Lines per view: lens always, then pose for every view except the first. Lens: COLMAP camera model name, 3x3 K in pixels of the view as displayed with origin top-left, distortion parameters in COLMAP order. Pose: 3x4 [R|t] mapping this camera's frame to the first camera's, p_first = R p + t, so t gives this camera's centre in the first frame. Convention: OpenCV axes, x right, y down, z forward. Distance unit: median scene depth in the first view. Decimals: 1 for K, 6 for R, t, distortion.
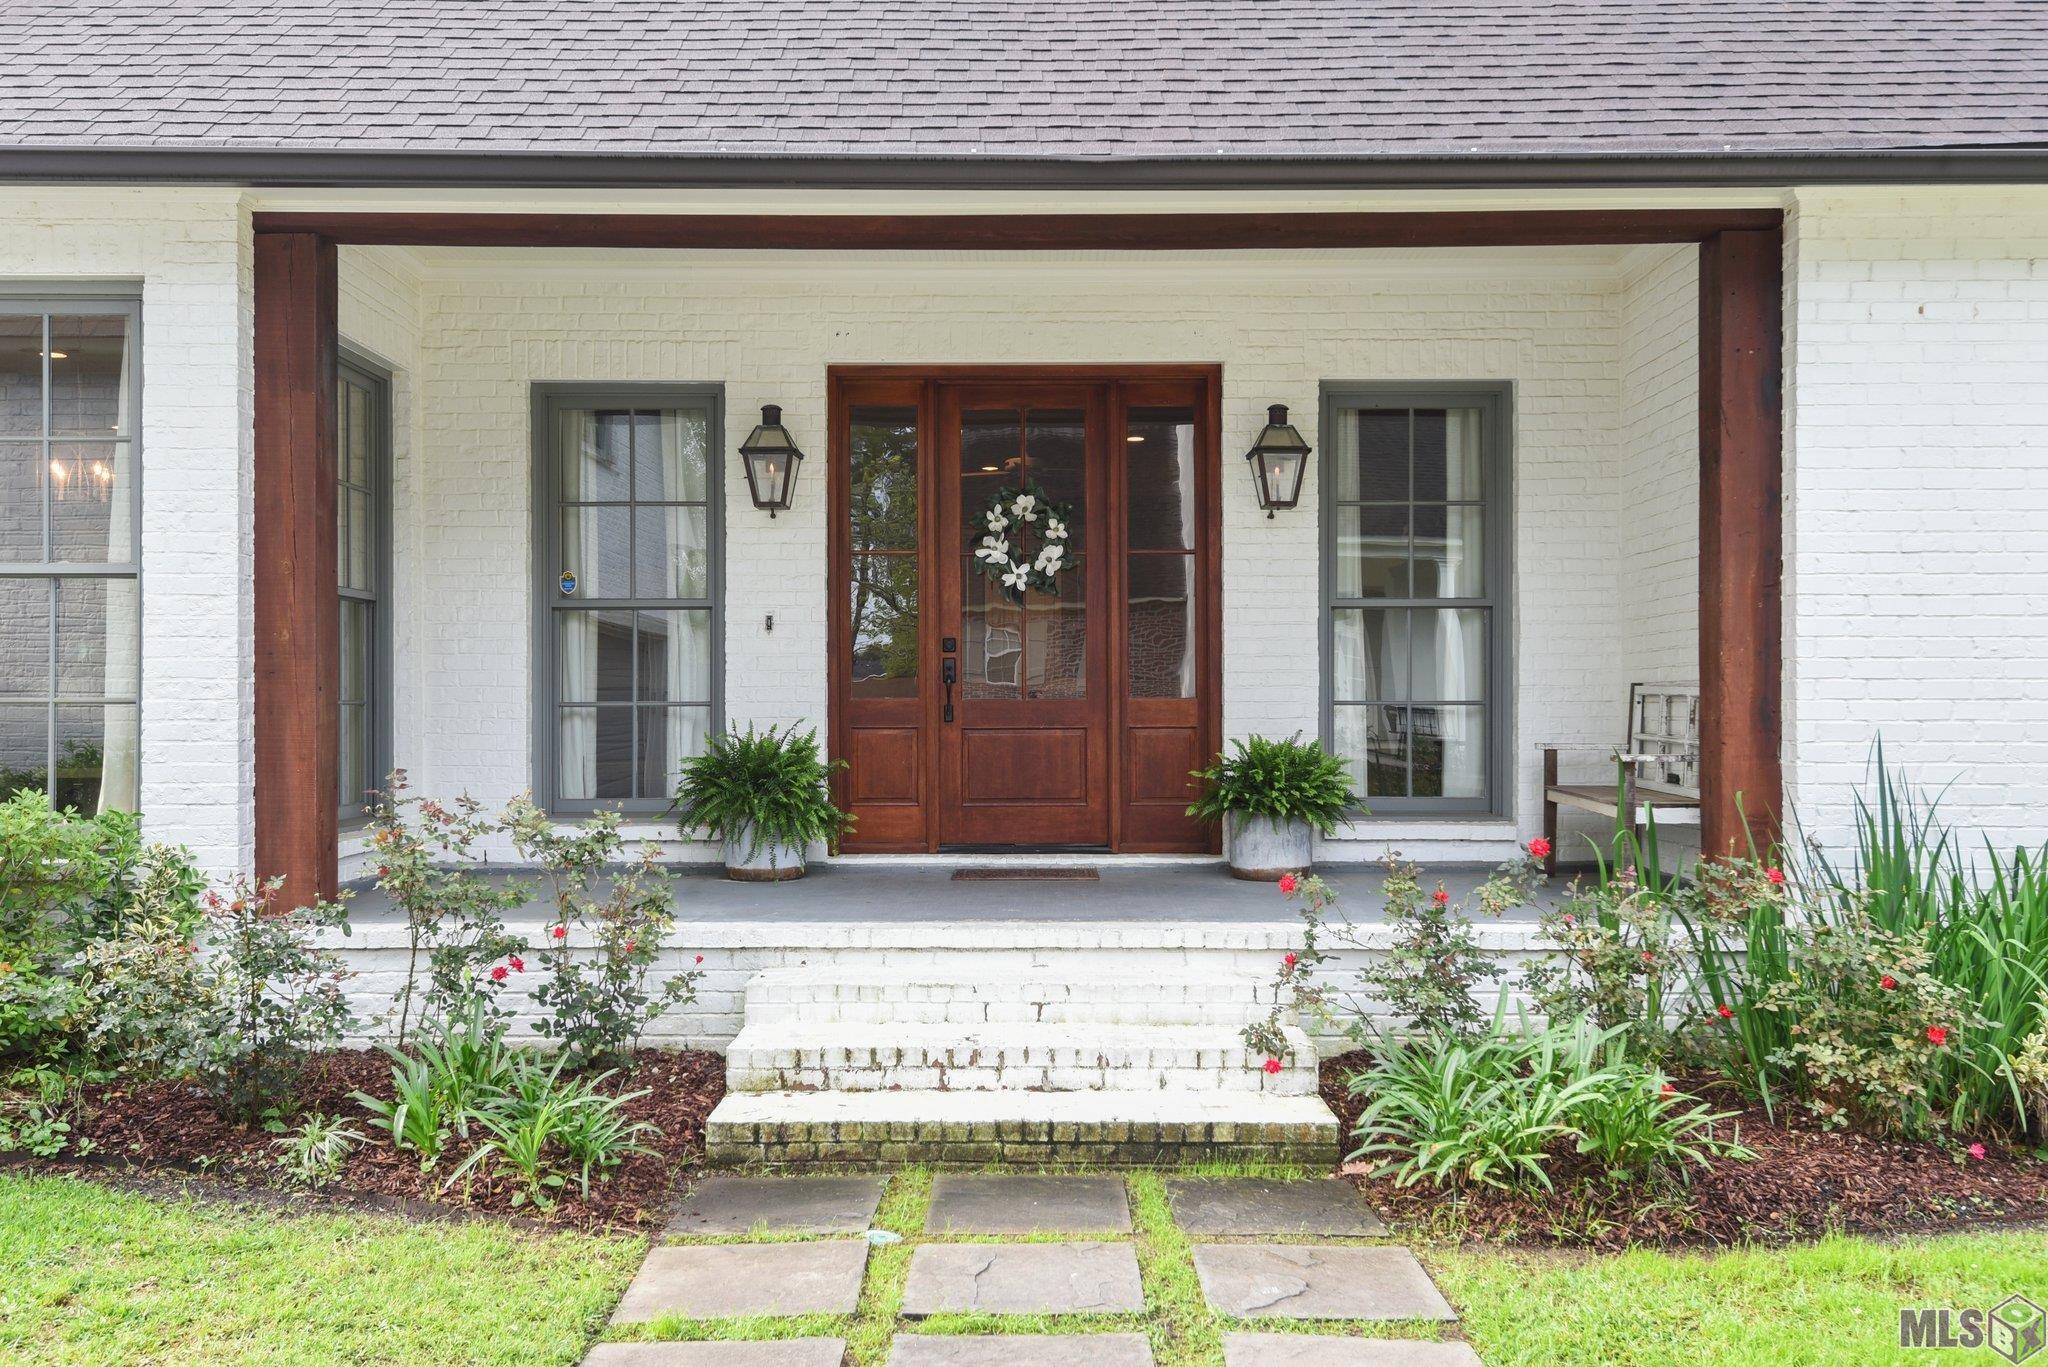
lens RADIAL K [[1737.0, 0, 1024.0], [0, 1737.0, 683.5], [0, 0, 1]] dist [0.032201, -0.004445]
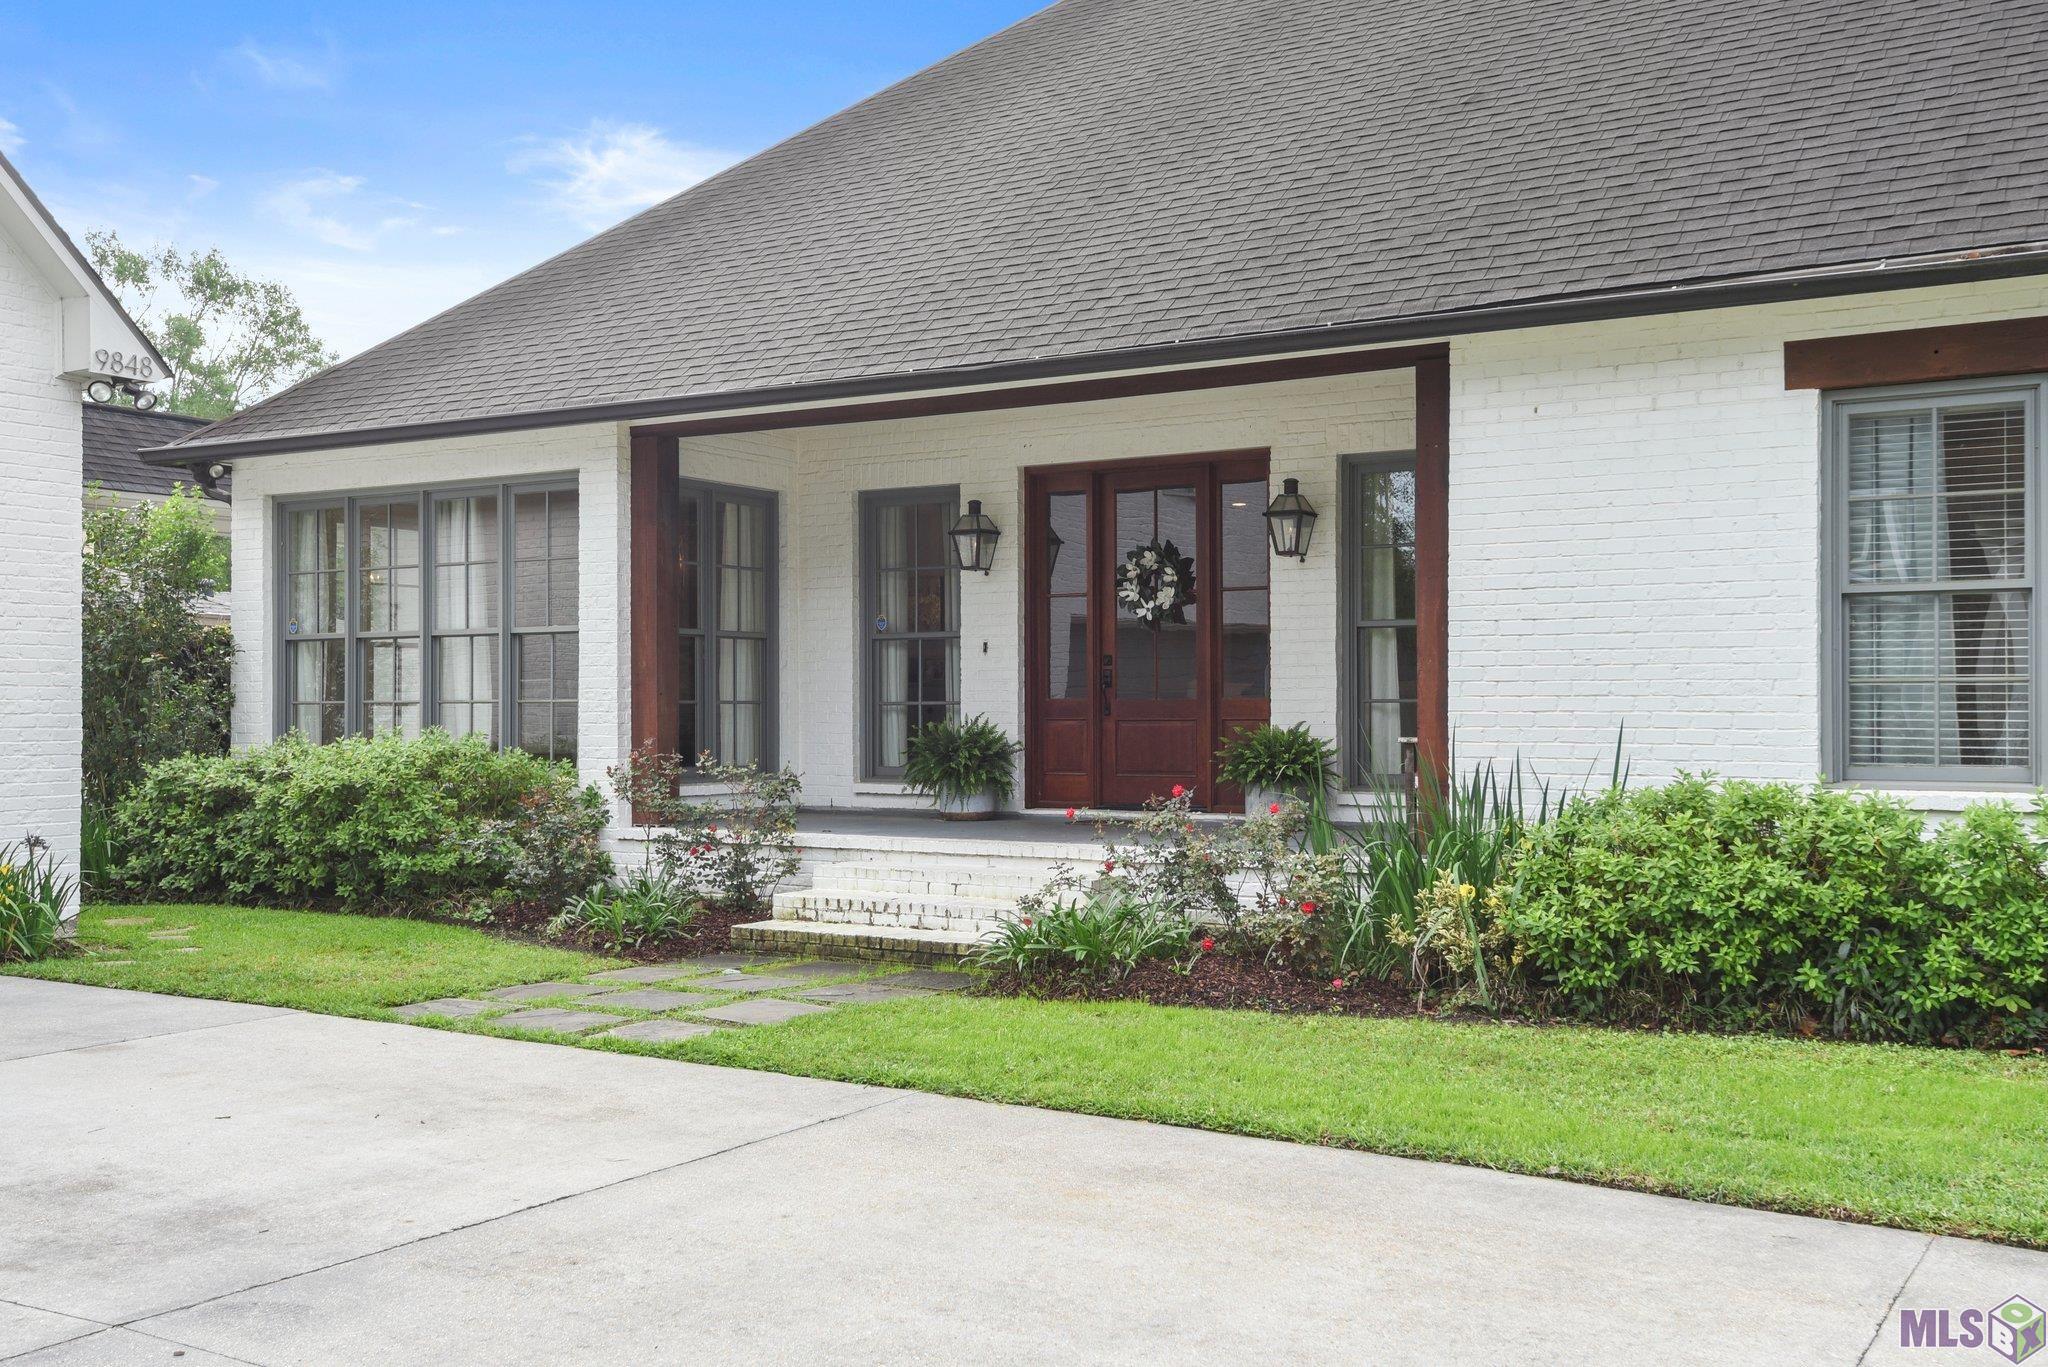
lens RADIAL K [[1978.9, 0, 1024.0], [0, 1978.9, 683.5], [0, 0, 1]] dist [0.052654, -0.028806]
pose [[0.853624, -0.007980, -0.520828, 0.963858], [0.007375, 0.999968, -0.003234, 0.001432], [0.520837, -0.001081, 0.853655, -0.519423]]
